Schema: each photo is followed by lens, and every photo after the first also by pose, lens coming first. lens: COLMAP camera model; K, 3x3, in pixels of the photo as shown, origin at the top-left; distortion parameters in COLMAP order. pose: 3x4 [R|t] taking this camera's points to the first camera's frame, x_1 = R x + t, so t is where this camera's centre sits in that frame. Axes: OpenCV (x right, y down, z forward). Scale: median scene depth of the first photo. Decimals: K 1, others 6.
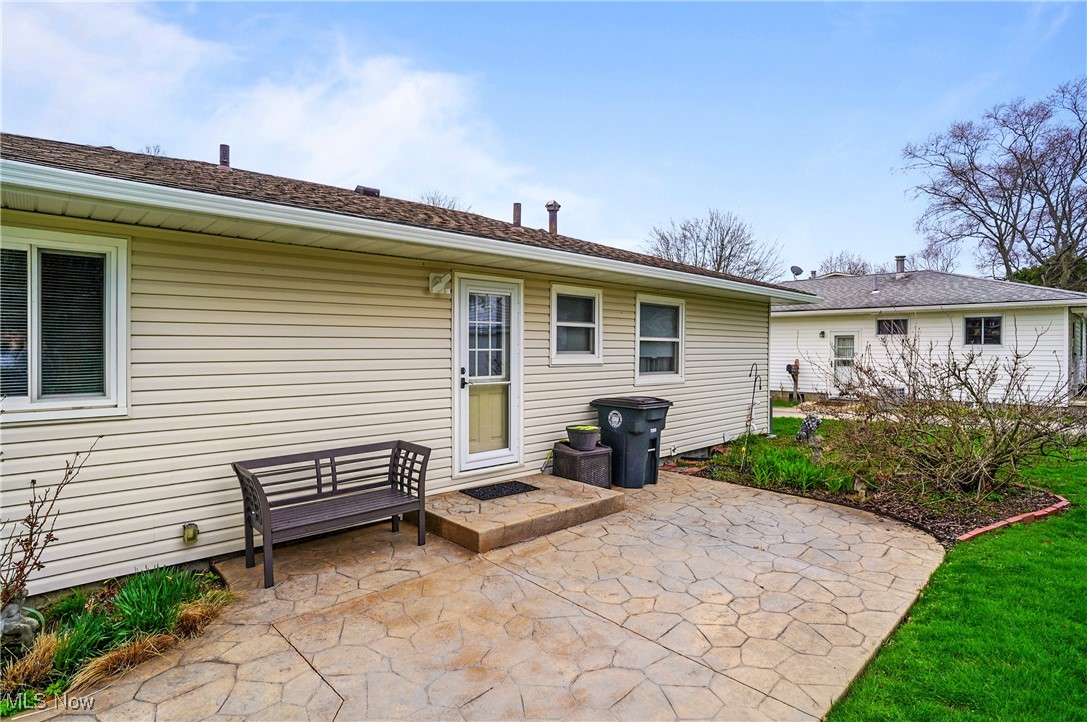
lens RADIAL K [[566.2, 0, 544.8], [0, 566.2, 355.7], [0, 0, 1]] dist [-0.034303, 0.005191]
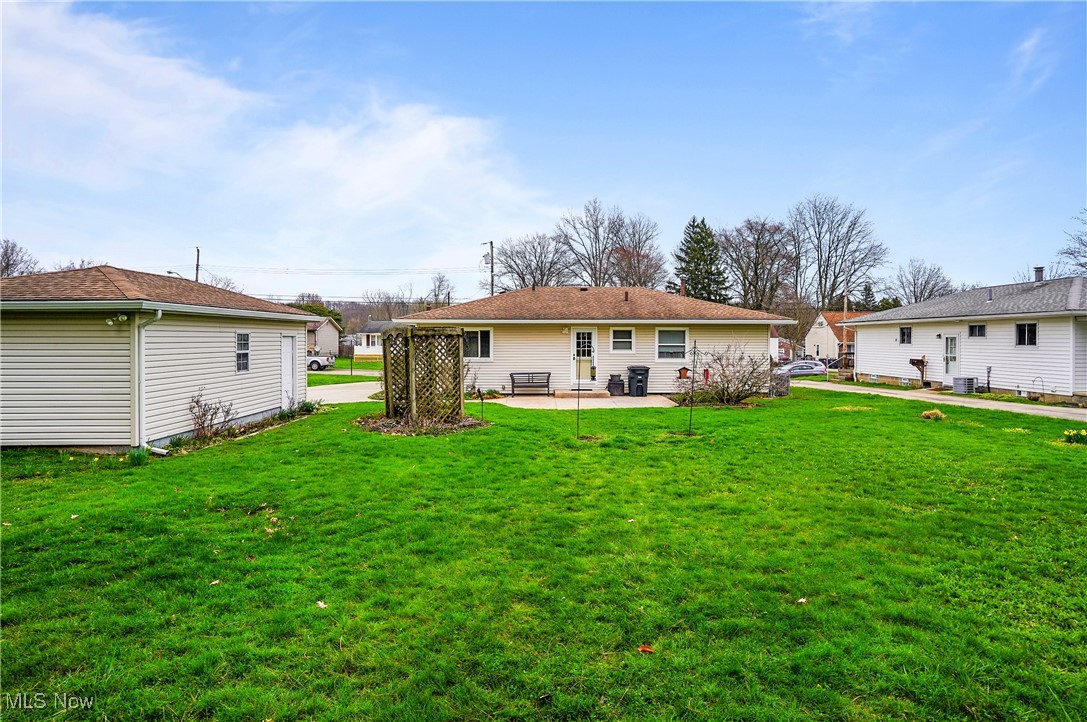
lens RADIAL K [[566.2, 0, 544.1], [0, 566.2, 358.6], [0, 0, 1]] dist [-0.034303, 0.005191]
pose [[0.730677, 0.017569, -0.682497, 1.656981], [-0.006669, 0.999805, 0.018598, -0.011303], [0.682690, -0.009037, 0.730652, -1.305440]]
